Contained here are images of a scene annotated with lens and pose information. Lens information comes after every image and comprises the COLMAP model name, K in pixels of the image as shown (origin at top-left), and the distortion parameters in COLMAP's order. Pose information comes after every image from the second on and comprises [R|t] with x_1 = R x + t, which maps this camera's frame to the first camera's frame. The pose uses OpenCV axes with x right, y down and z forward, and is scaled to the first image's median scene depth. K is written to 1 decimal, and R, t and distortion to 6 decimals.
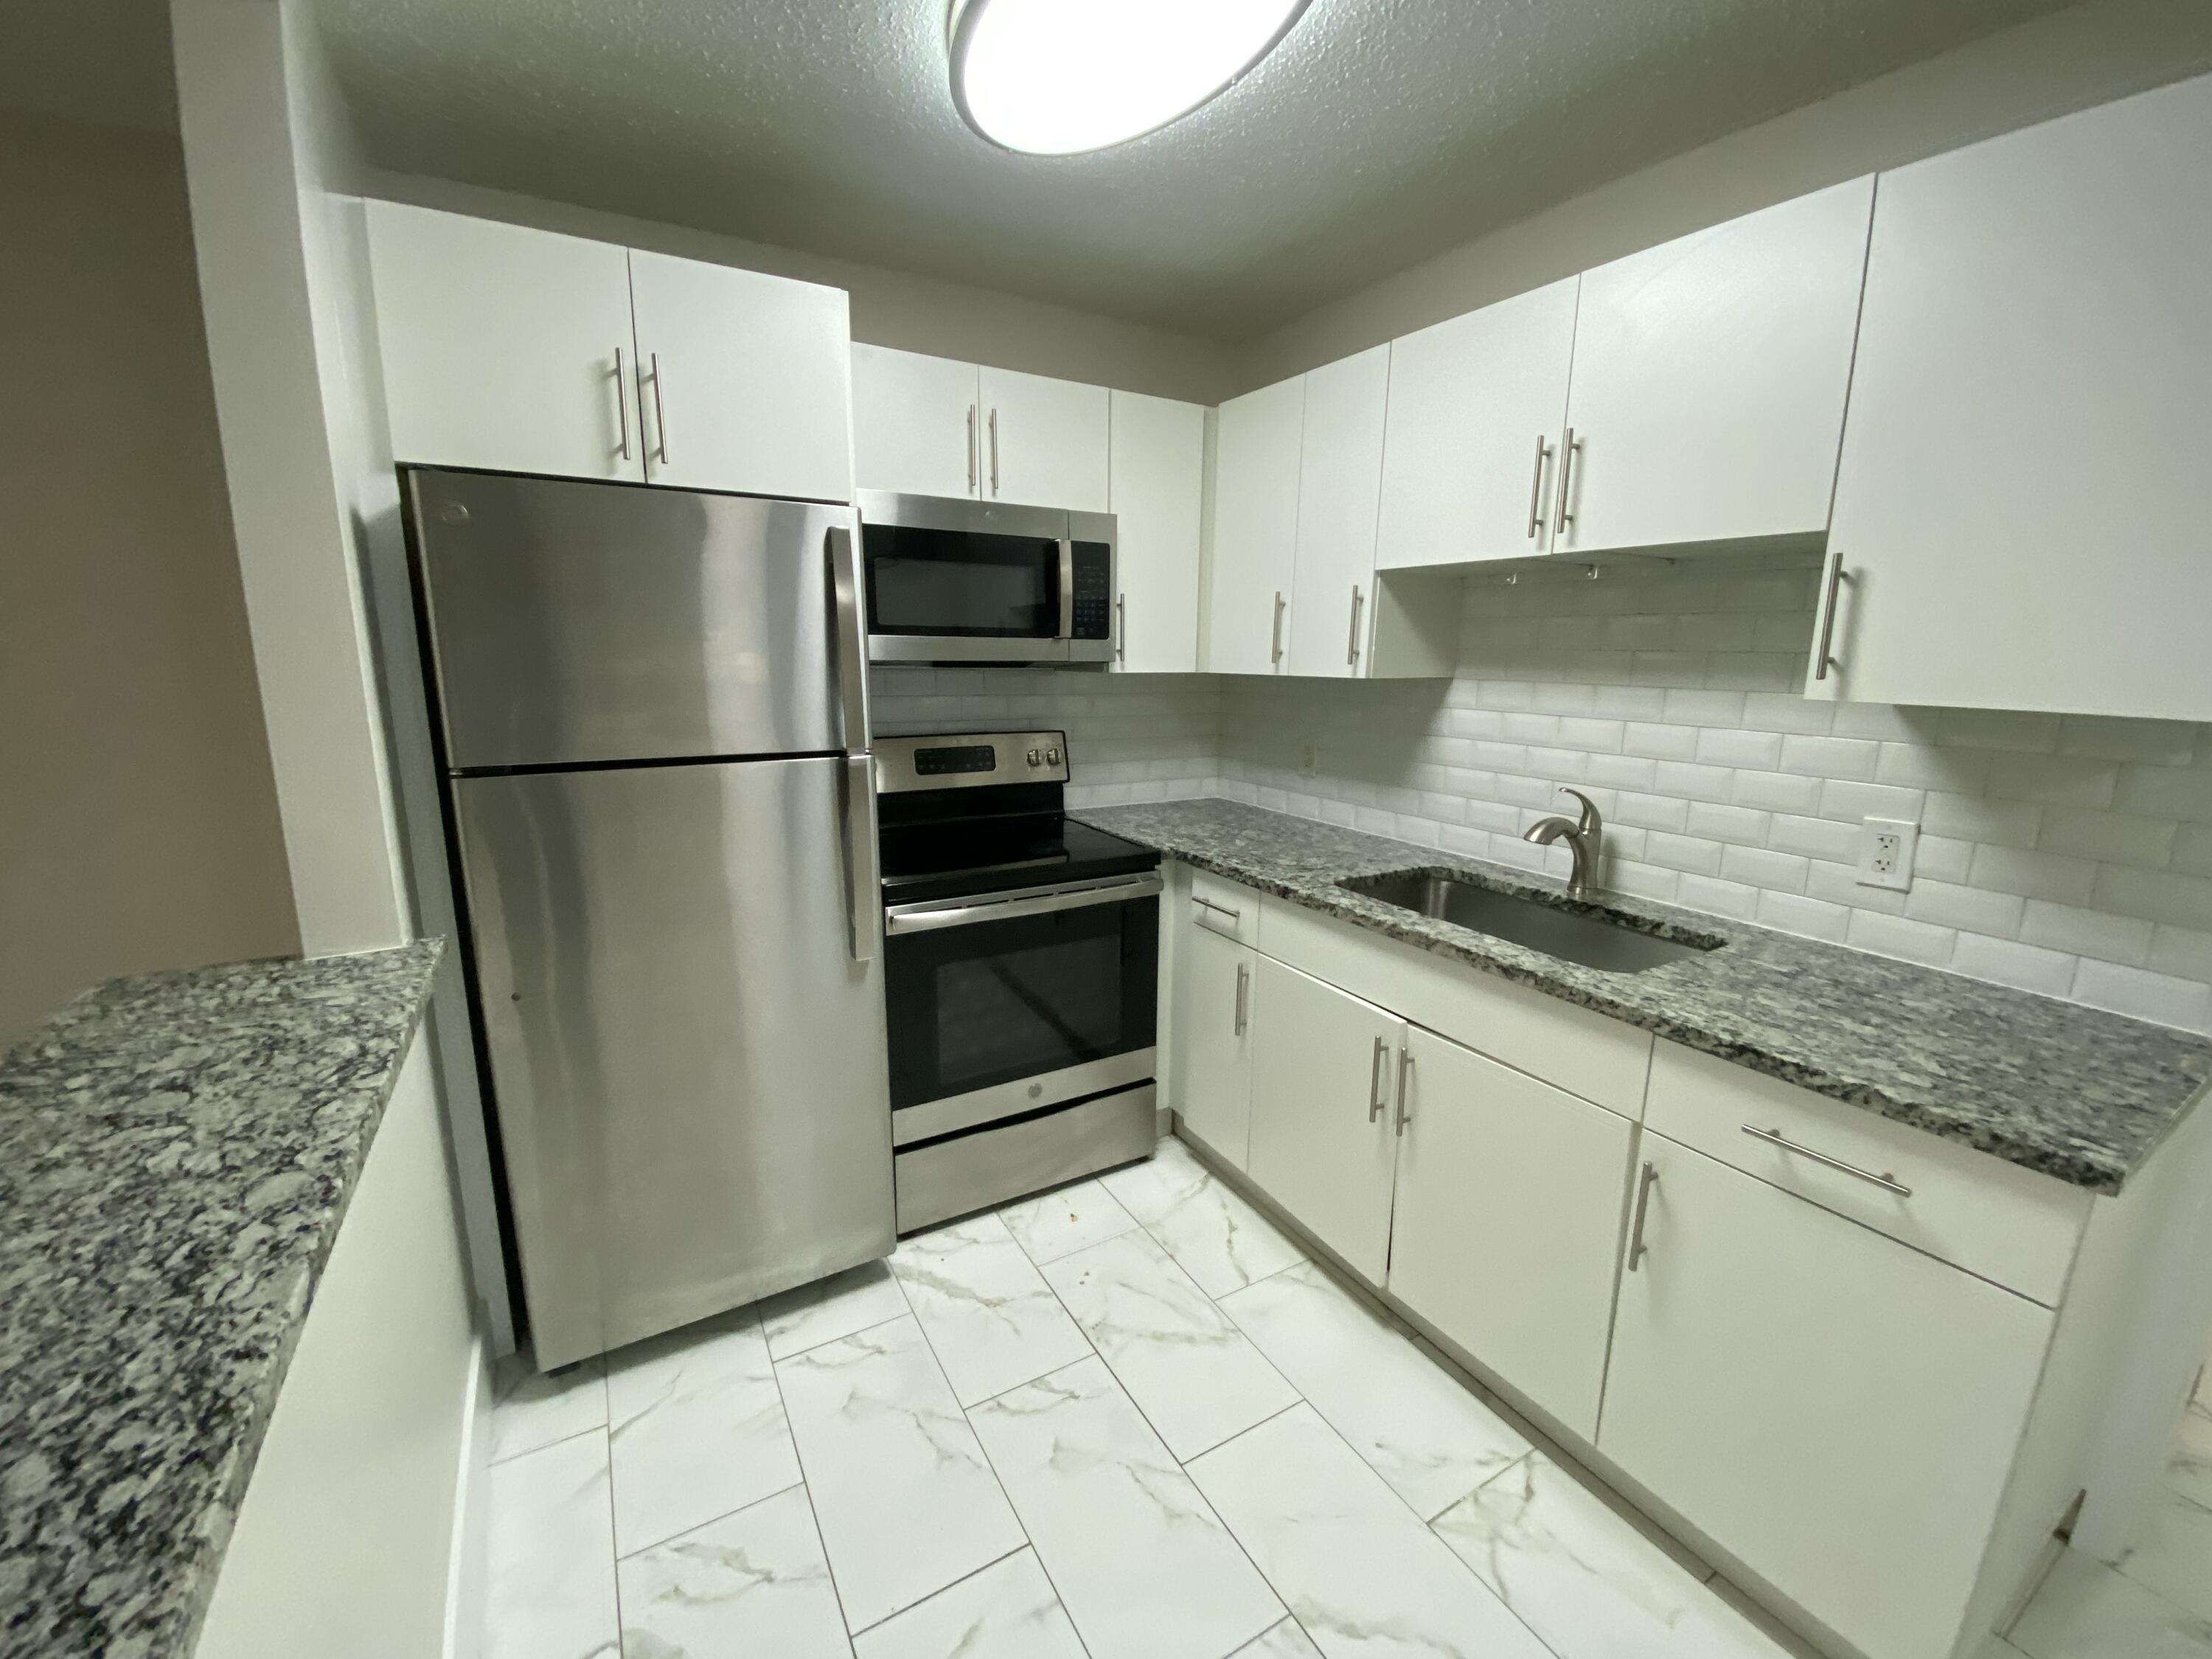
lens RADIAL K [[885.9, 0, 1103.0], [0, 885.9, 832.2], [0, 0, 1]] dist [0.014371, -0.024474]
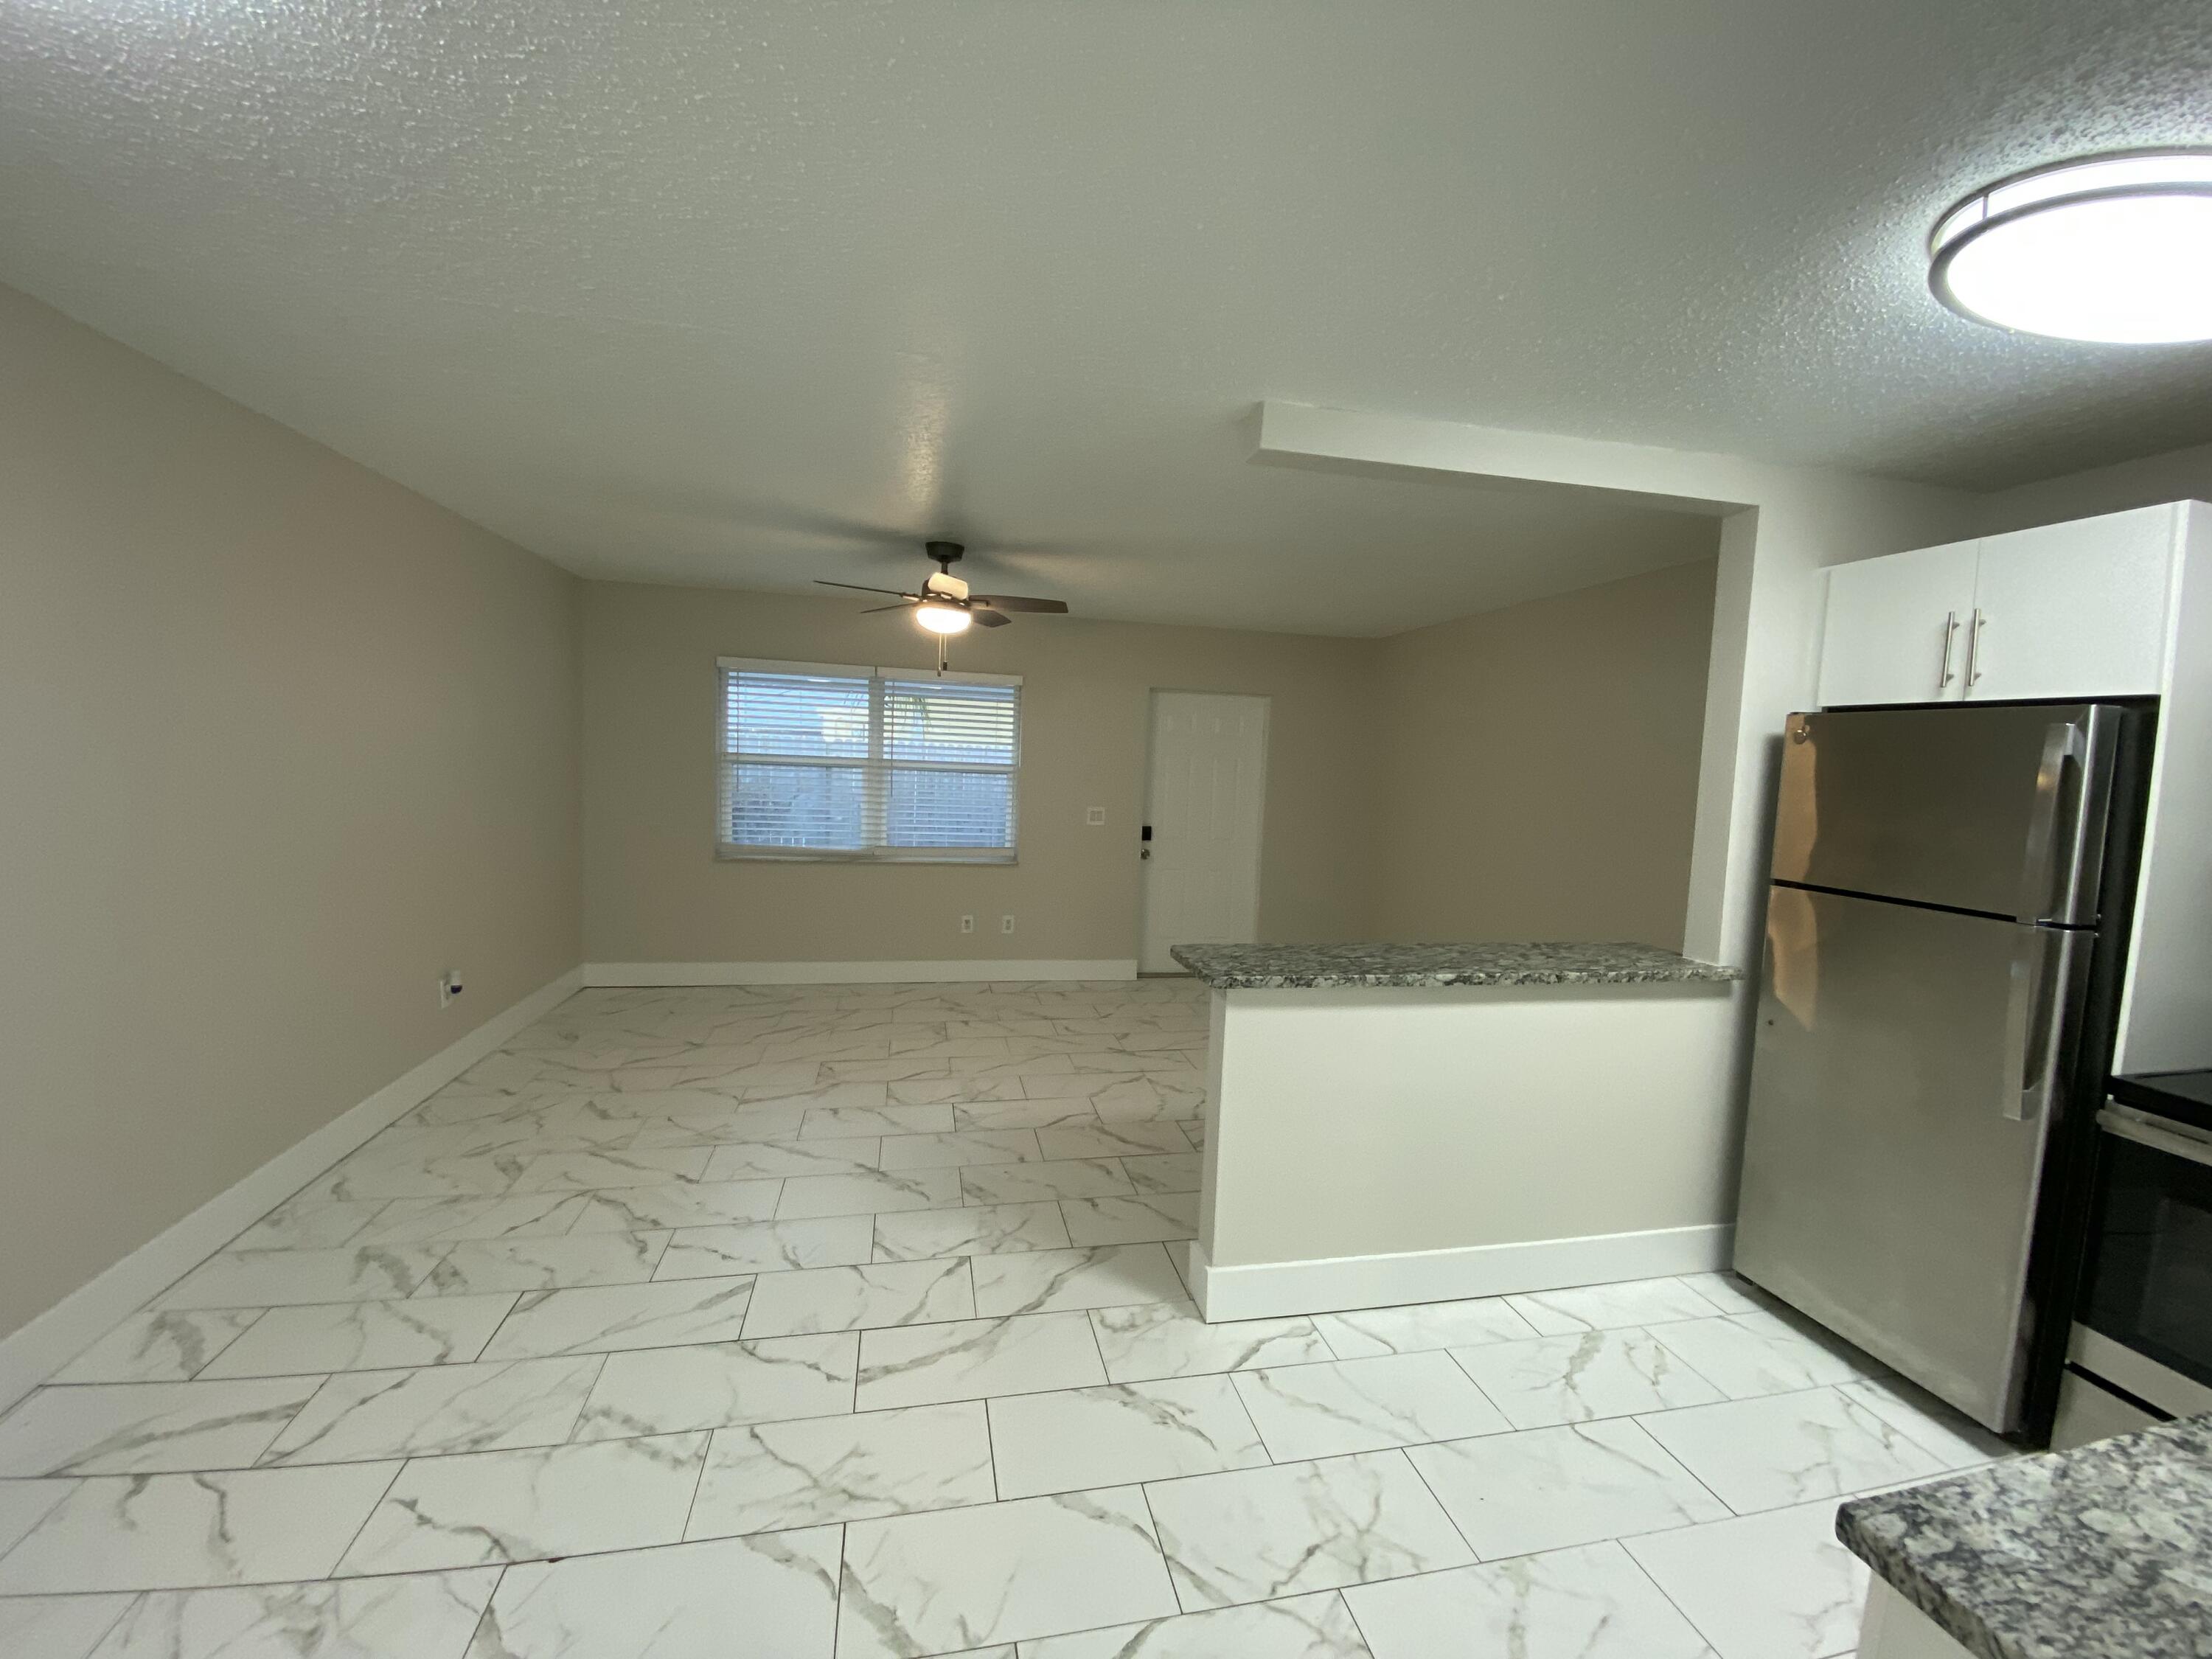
lens RADIAL K [[918.7, 0, 1107.7], [0, 918.7, 824.5], [0, 0, 1]] dist [-0.000533, -0.000141]
pose [[-0.311446, 0.055909, -0.948618, 0.962124], [-0.238344, 0.961761, 0.134936, -0.073521], [0.919888, 0.268123, -0.286211, 0.198457]]
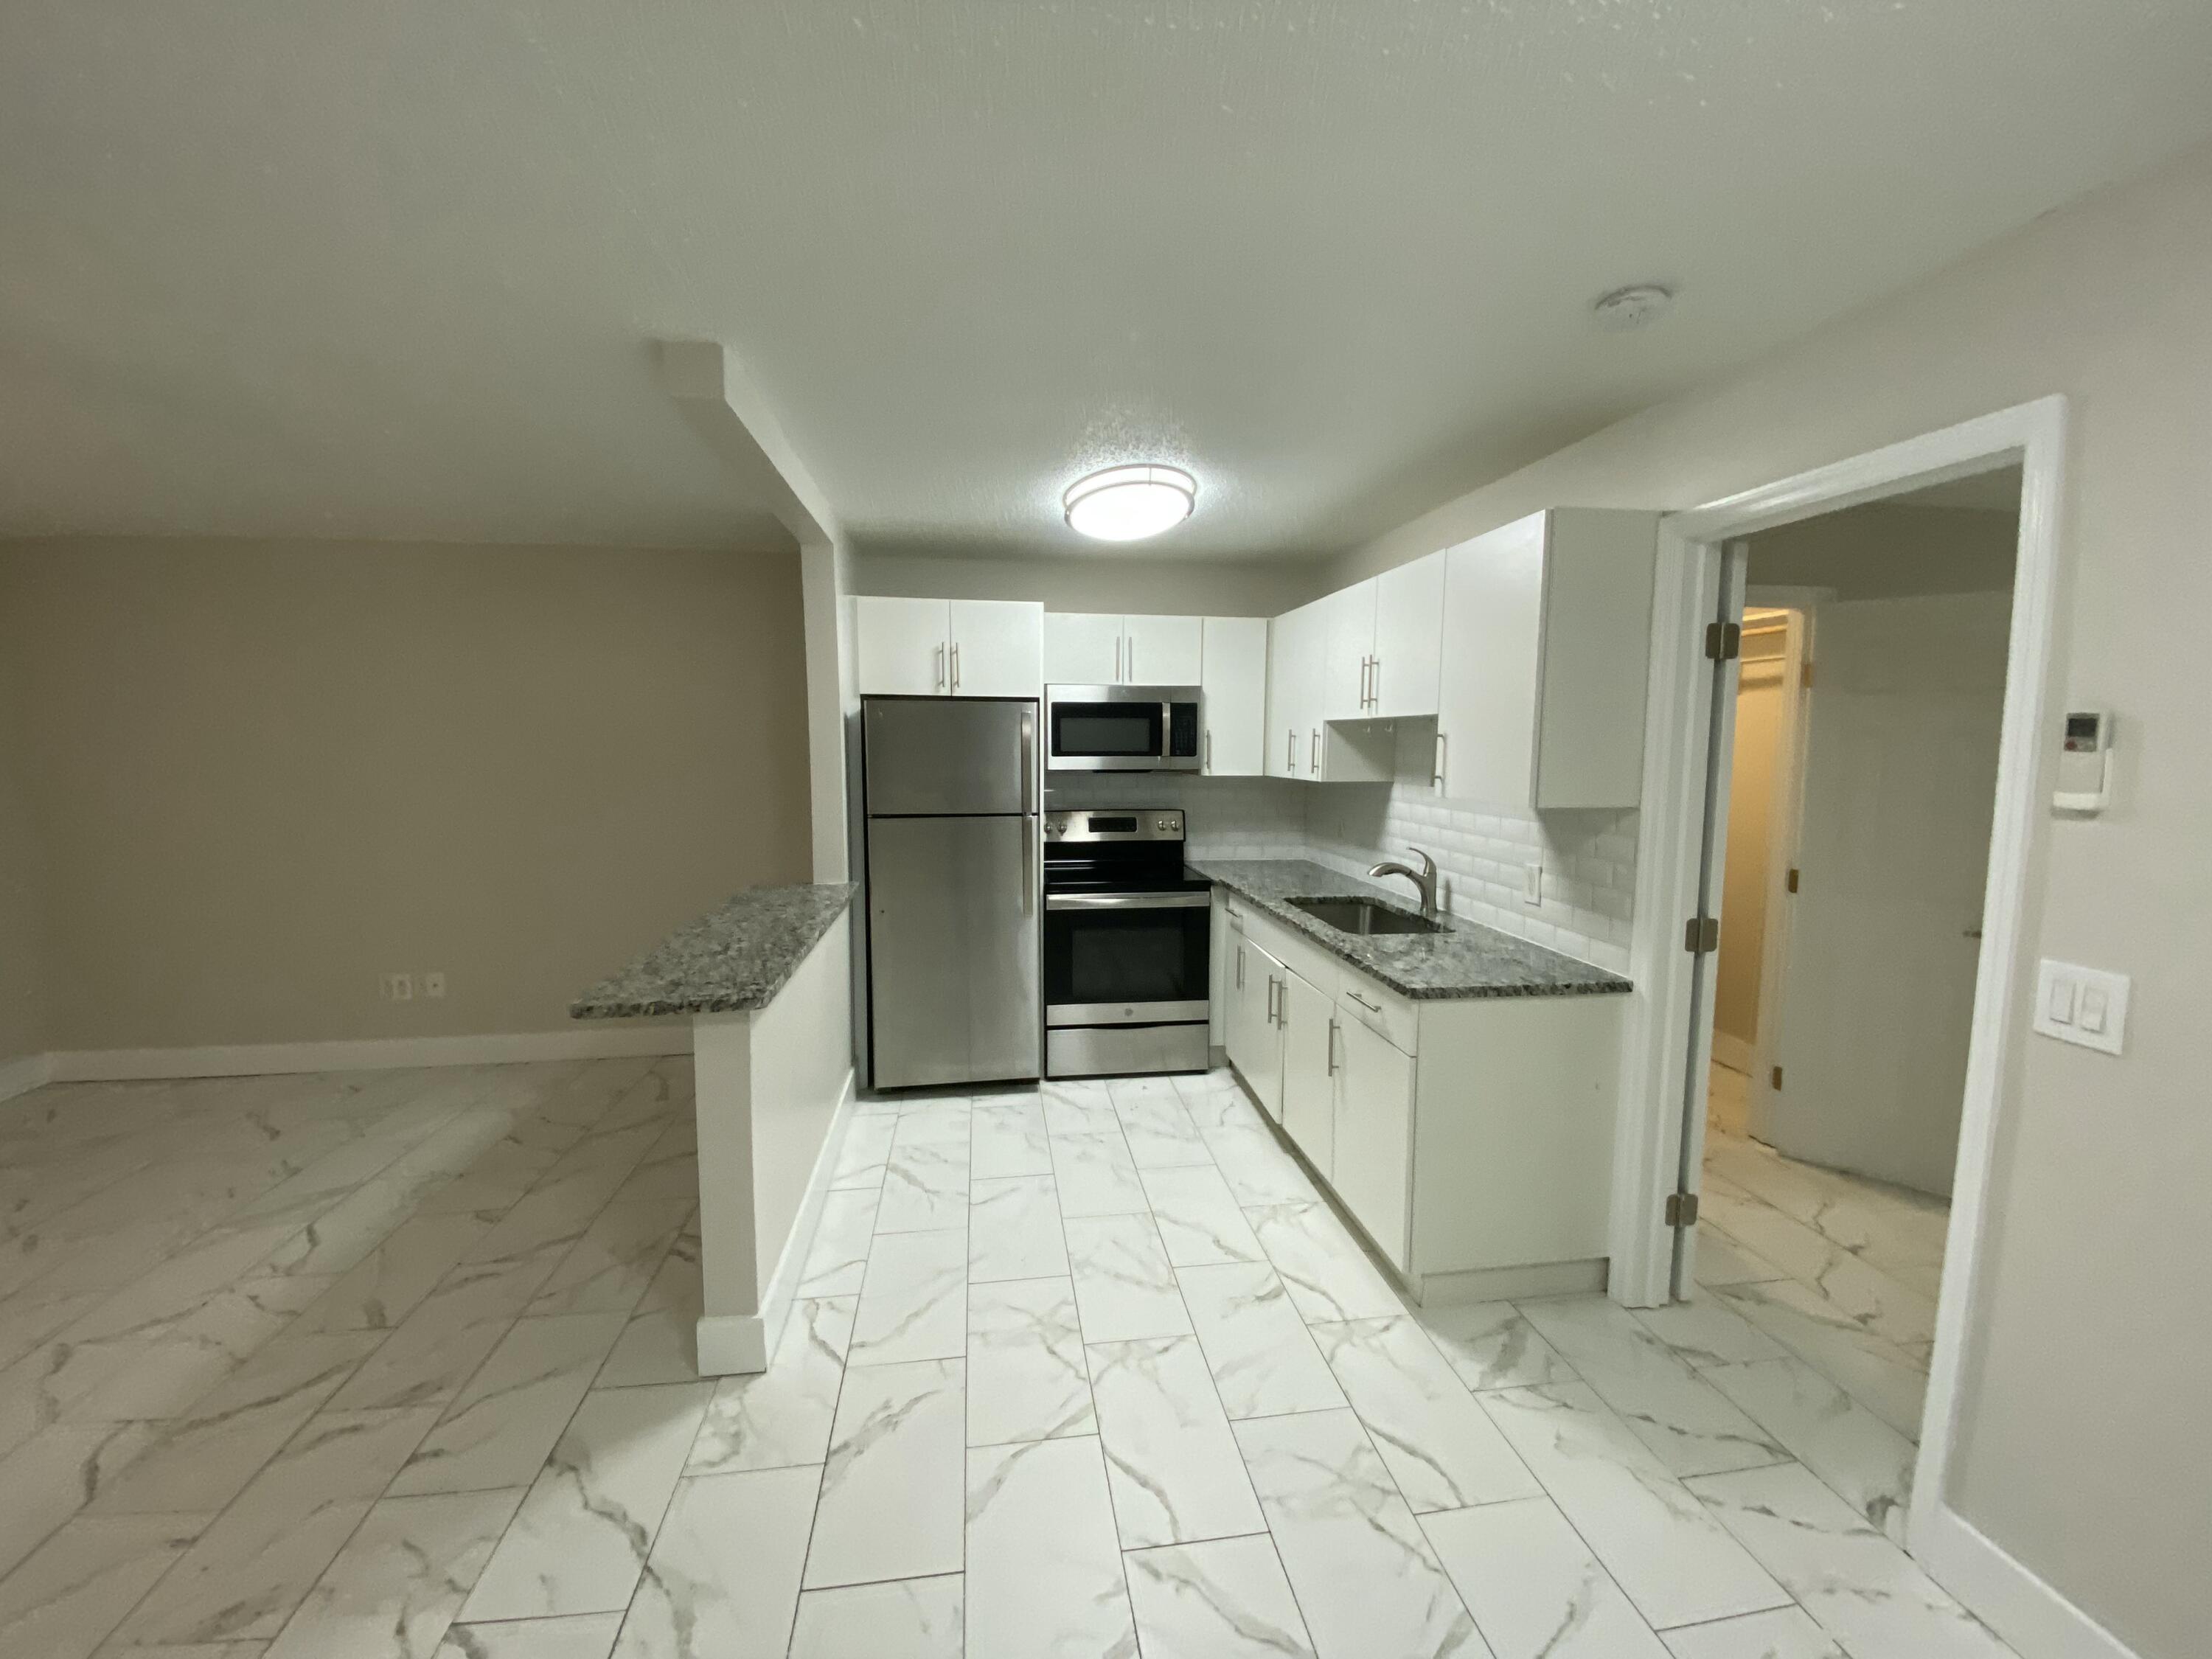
lens RADIAL K [[892.0, 0, 1106.0], [0, 892.0, 829.5], [0, 0, 1]] dist [-0.002063, -0.000258]
pose [[0.925023, 0.031481, -0.378604, 0.585699], [-0.070741, 0.993405, -0.090238, 0.104228], [0.373266, 0.110255, 0.921149, -0.742182]]
